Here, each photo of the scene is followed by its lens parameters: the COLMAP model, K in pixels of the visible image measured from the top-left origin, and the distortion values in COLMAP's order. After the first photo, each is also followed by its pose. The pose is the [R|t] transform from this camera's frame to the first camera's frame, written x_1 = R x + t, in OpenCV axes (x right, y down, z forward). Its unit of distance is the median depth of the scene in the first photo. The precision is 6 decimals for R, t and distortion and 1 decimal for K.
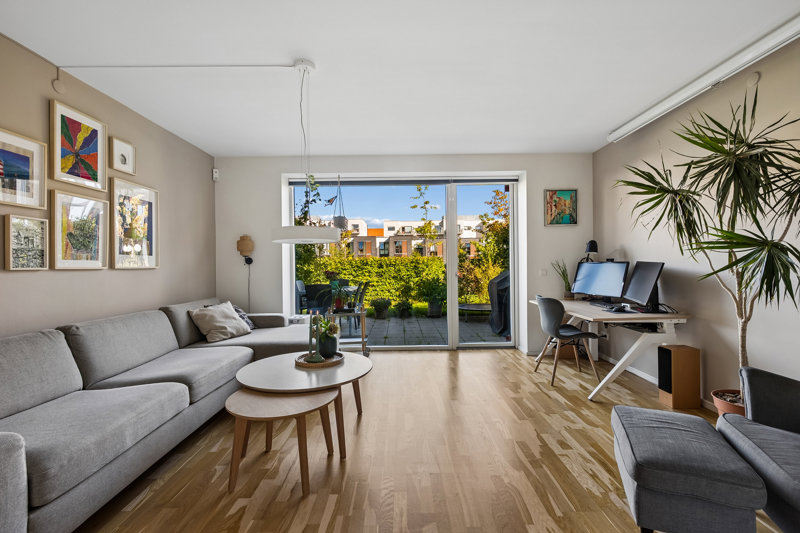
lens RADIAL K [[364.0, 0, 403.8], [0, 364.0, 263.3], [0, 0, 1]] dist [-0.000214, -0.000016]
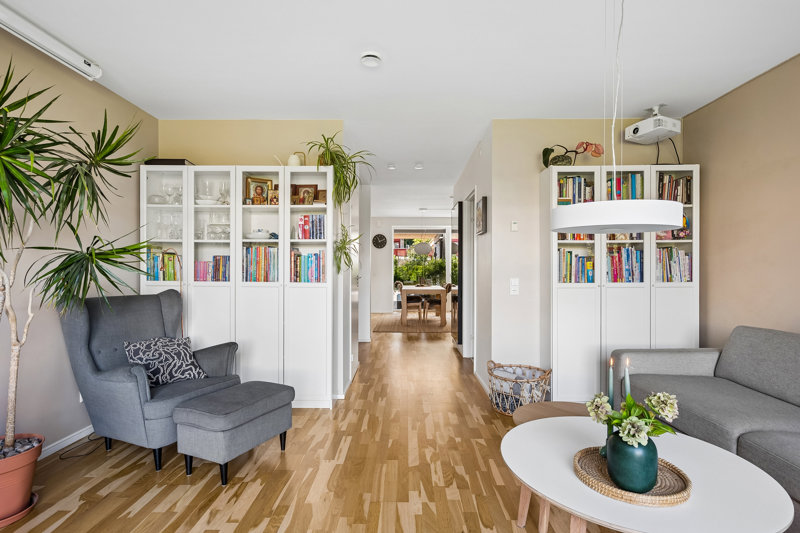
lens RADIAL K [[419.6, 0, 399.0], [0, 419.6, 266.5], [0, 0, 1]] dist [-0.000750, -0.000069]
pose [[-0.999682, 0.002176, 0.025125, 0.005082], [0.001972, 0.999965, -0.008151, -0.001211], [-0.025141, -0.008099, -0.999651, 0.174624]]
